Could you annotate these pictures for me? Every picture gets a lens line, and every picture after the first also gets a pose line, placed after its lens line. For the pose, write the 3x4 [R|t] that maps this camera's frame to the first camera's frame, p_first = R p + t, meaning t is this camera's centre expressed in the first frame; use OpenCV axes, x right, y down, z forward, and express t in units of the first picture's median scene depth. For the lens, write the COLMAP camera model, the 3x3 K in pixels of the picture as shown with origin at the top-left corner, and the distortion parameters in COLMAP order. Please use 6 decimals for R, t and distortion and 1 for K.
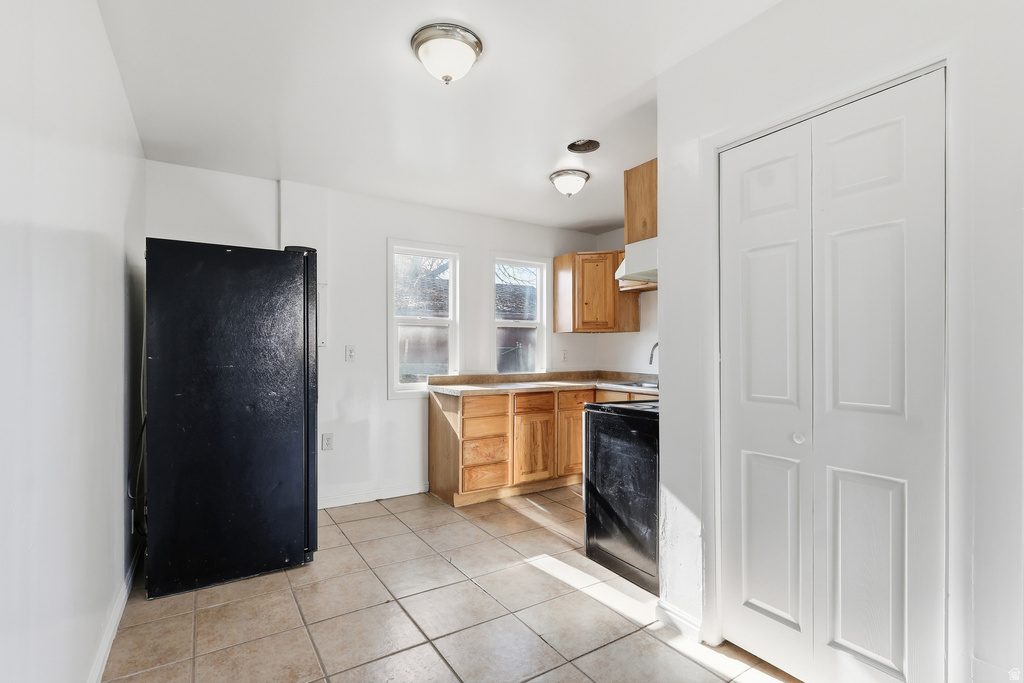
lens RADIAL K [[483.0, 0, 512.0], [0, 483.0, 341.5], [0, 0, 1]] dist [0.000982, 0.000106]
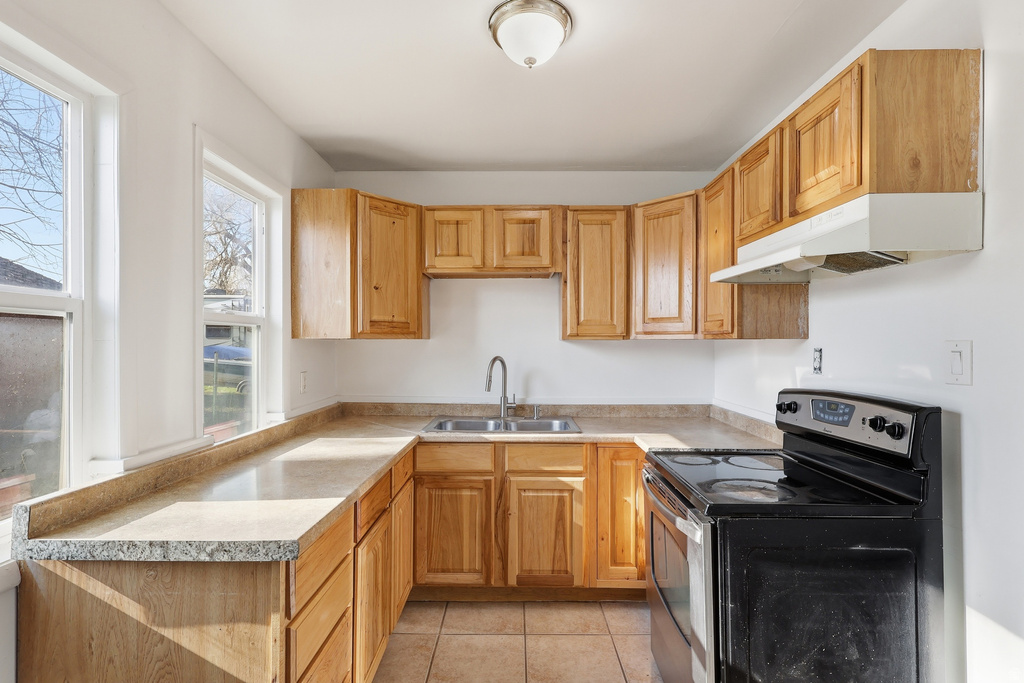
lens RADIAL K [[483.0, 0, 512.0], [0, 483.0, 341.5], [0, 0, 1]] dist [0.000982, 0.000106]
pose [[0.549152, 0.002863, 0.835718, -0.226524], [-0.010527, 0.999938, 0.003492, -0.021503], [-0.835656, -0.010715, 0.549148, 0.573888]]
